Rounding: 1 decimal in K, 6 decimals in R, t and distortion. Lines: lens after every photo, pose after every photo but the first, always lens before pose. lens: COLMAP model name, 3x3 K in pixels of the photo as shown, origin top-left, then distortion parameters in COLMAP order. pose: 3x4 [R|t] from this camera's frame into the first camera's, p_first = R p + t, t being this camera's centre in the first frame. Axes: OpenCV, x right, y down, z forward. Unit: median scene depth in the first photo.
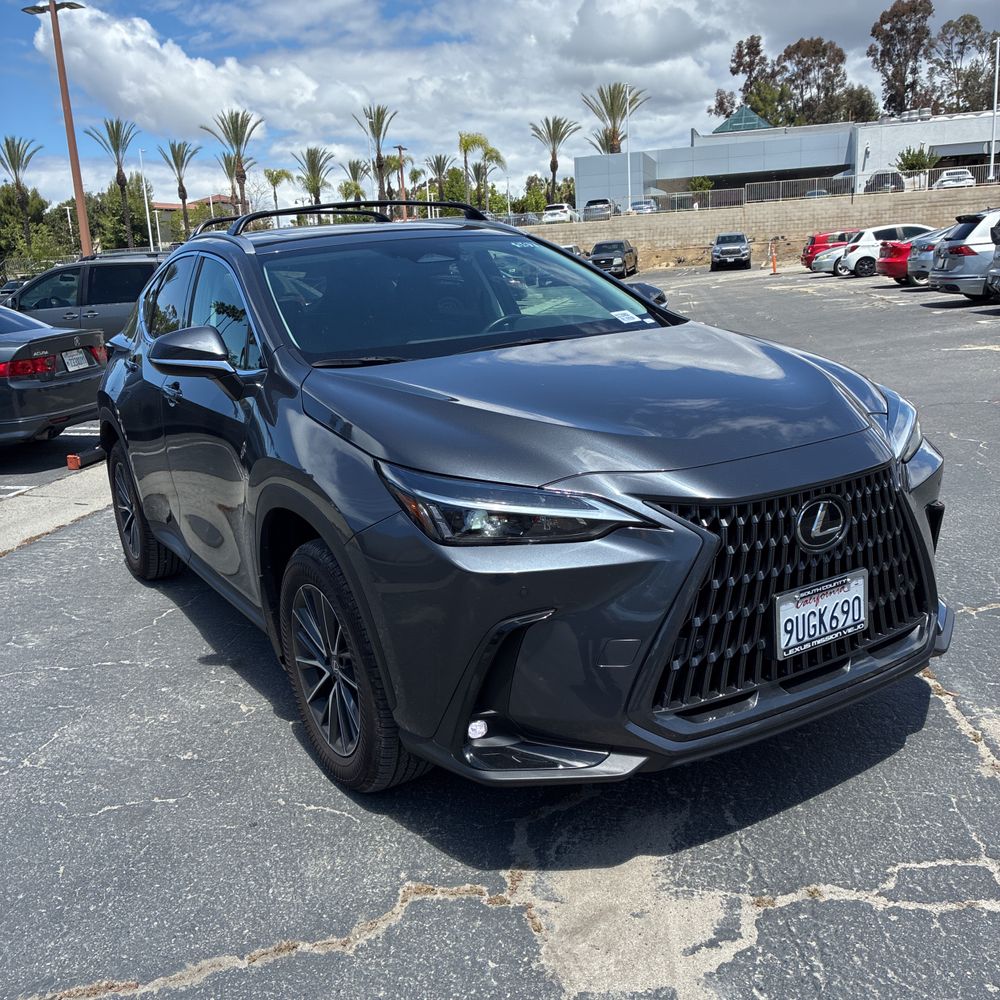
lens RADIAL K [[1011.5, 0, 494.3], [0, 1011.5, 507.7], [0, 0, 1]] dist [0.019556, 0.000000]
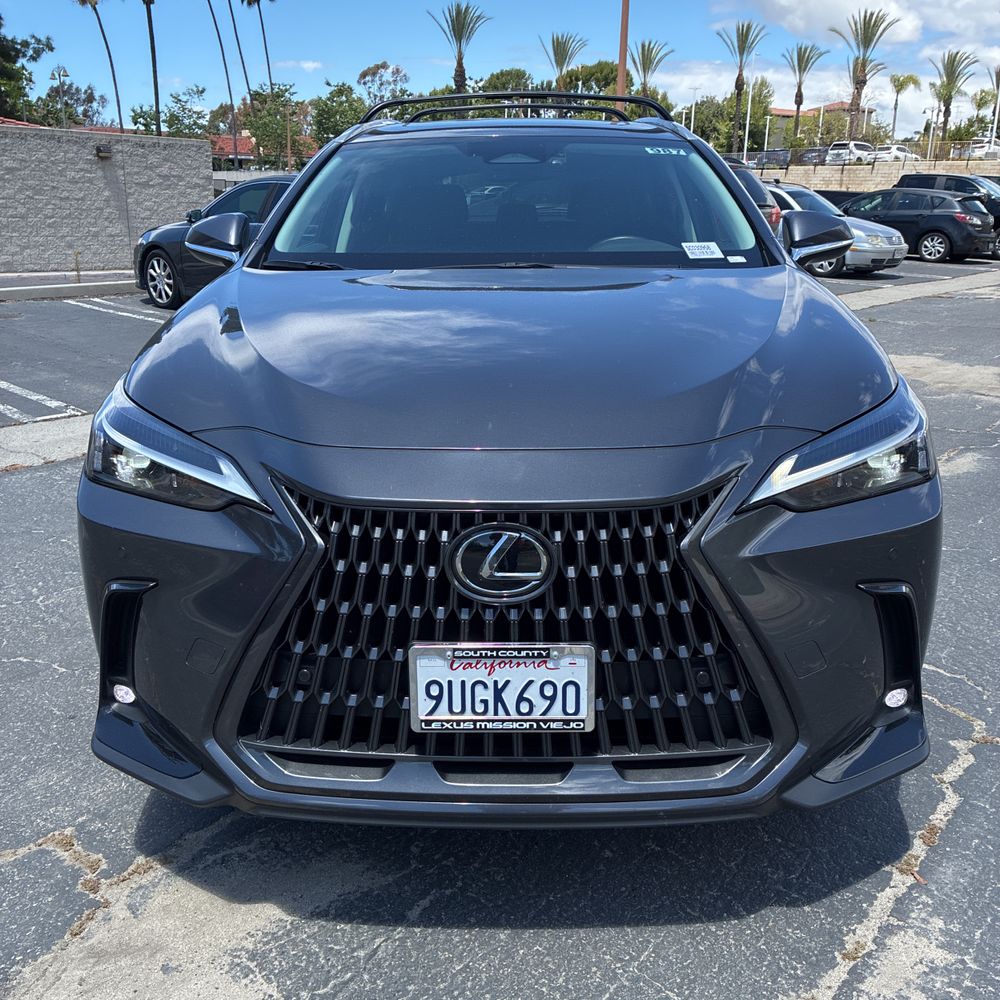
lens RADIAL K [[1011.5, 0, 501.1], [0, 1011.5, 494.7], [0, 0, 1]] dist [0.019556, 0.000000]
pose [[0.847414, 0.217115, -0.484510, 0.624137], [-0.182444, 0.976074, 0.118295, -0.106700], [0.498601, -0.011849, 0.866750, 0.393001]]
